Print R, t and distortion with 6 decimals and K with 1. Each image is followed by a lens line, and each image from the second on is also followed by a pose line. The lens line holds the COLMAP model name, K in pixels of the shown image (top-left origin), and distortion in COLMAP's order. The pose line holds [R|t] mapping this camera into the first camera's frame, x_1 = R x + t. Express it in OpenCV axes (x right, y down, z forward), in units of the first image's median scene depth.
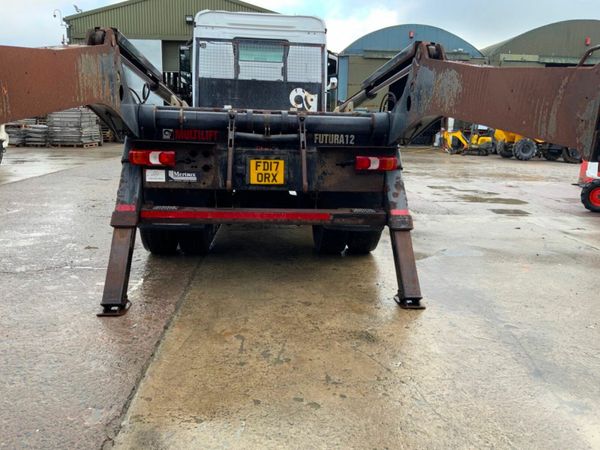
lens RADIAL K [[494.9, 0, 300.0], [0, 494.9, 225.0], [0, 0, 1]] dist [0.086412, -0.160939]
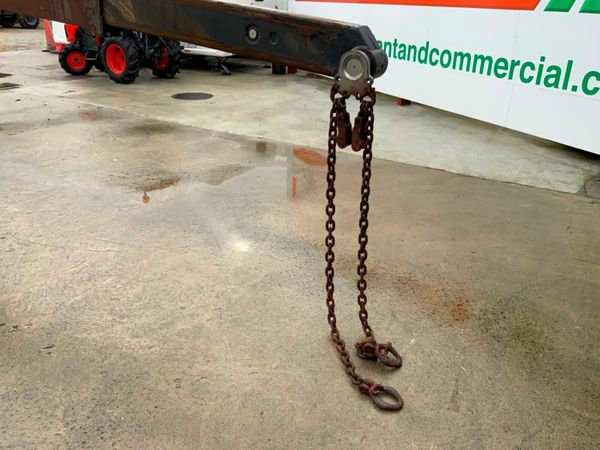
lens RADIAL K [[494.9, 0, 300.0], [0, 494.9, 225.0], [0, 0, 1]] dist [0.086412, -0.160939]
pose [[0.563633, -0.351141, 0.747675, -0.084012], [0.152079, 0.933787, 0.323903, 0.001225], [-0.811905, -0.068856, 0.579714, -0.082924]]
